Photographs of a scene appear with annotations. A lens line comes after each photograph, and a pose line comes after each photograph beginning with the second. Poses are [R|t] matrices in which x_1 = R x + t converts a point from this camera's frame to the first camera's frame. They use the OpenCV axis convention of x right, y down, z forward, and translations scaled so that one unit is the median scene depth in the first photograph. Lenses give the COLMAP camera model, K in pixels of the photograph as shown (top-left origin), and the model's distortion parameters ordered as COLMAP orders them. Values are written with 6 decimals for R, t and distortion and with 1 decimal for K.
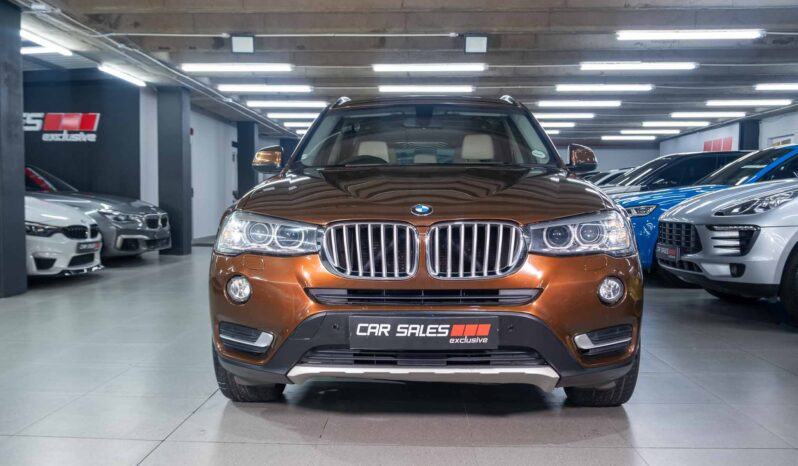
lens RADIAL K [[743.1, 0, 382.2], [0, 743.1, 195.7], [0, 0, 1]] dist [0.004345, 0.000000]
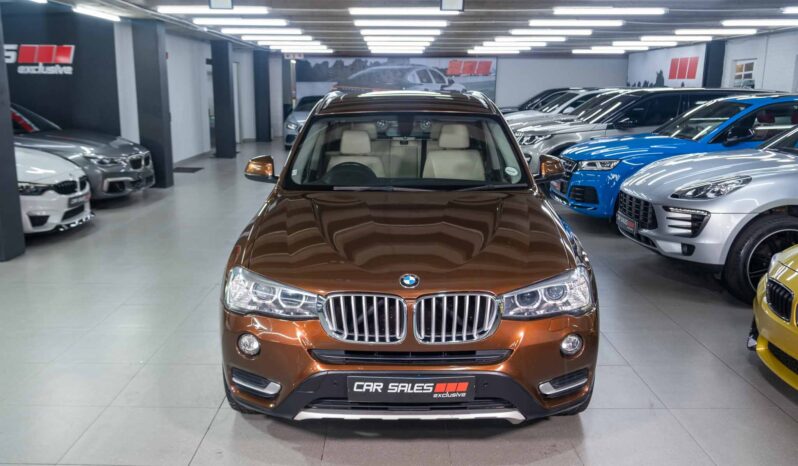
lens RADIAL K [[743.1, 0, 377.9], [0, 743.1, 178.9], [0, 0, 1]] dist [0.004345, 0.000000]
pose [[0.999365, -0.009961, 0.034211, -0.029590], [0.004596, 0.988147, 0.153443, -0.285238], [-0.035334, -0.153188, 0.987565, -0.090782]]
